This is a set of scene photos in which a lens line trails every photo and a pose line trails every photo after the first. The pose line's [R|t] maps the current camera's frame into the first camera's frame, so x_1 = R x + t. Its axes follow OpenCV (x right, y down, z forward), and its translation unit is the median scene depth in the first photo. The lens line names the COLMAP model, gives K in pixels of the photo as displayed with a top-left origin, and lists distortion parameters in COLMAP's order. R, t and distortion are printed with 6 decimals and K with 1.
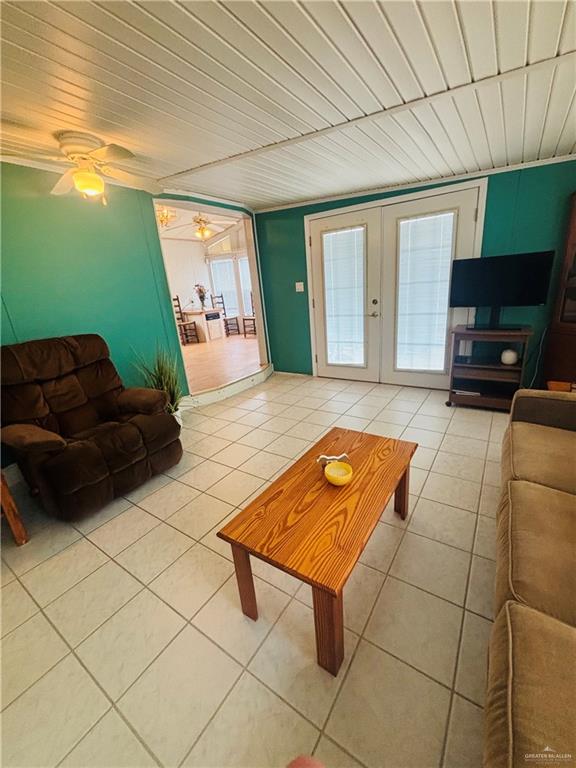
lens RADIAL K [[311.7, 0, 289.4], [0, 311.7, 384.3], [0, 0, 1]] dist [-0.001893, -0.000581]
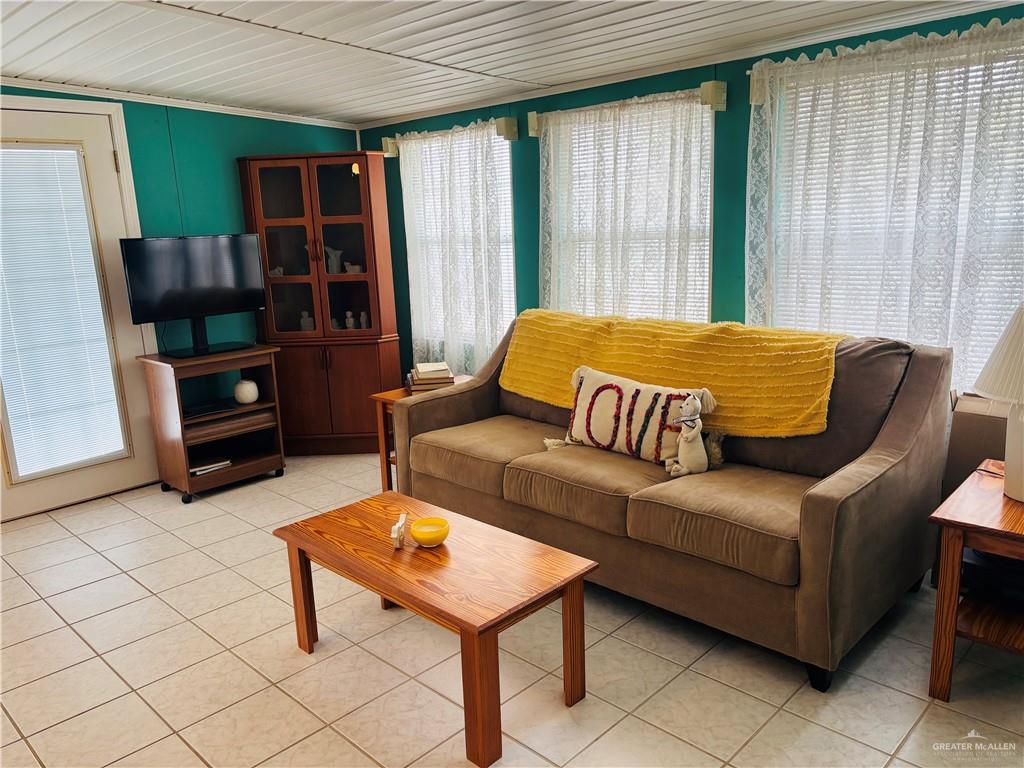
lens RADIAL K [[775.6, 0, 512.7], [0, 775.6, 387.5], [0, 0, 1]] dist [0.000184, -0.010750]
pose [[0.174153, -0.140108, 0.974700, -0.680950], [0.318448, 0.944652, 0.078890, -0.045939], [-0.931806, 0.296652, 0.209131, 0.167509]]
